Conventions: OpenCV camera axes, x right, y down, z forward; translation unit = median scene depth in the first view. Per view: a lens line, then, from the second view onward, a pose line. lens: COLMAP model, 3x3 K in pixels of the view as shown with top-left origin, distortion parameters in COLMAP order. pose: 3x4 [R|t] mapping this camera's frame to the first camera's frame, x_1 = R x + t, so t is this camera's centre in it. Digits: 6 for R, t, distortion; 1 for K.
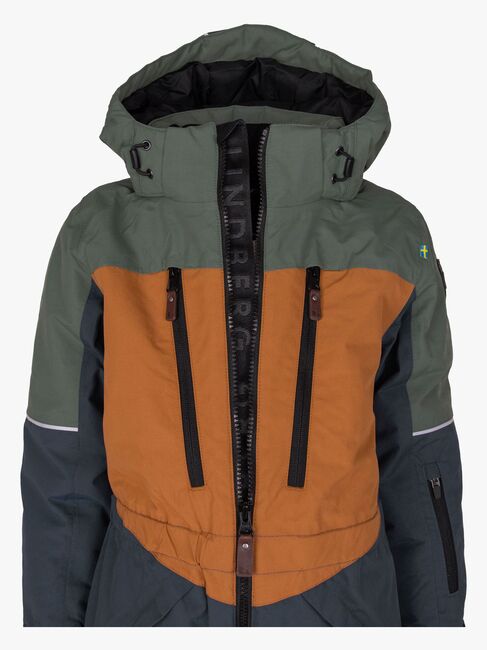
lens RADIAL K [[603.3, 0, 241.8], [0, 603.3, 341.8], [0, 0, 1]] dist [-0.049844, 0.000310]
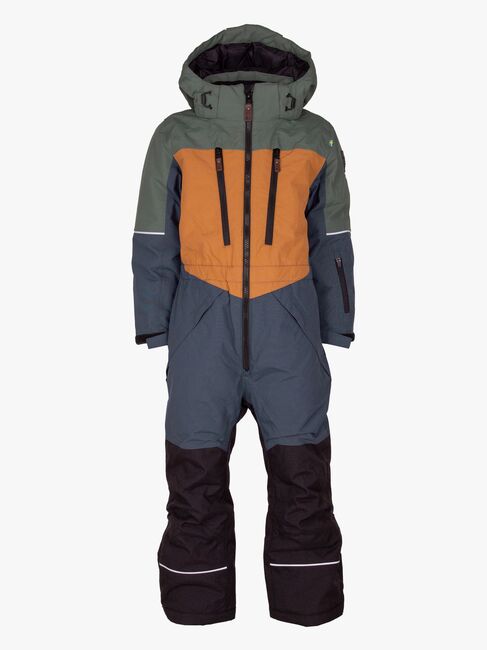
lens RADIAL K [[603.3, 0, 241.8], [0, 603.3, 341.8], [0, 0, 1]] dist [-0.049844, 0.000310]
pose [[0.999971, -0.001476, 0.007491, -0.026305], [0.000623, 0.993640, 0.112598, 0.295424], [-0.007609, -0.112590, 0.993612, -1.136640]]
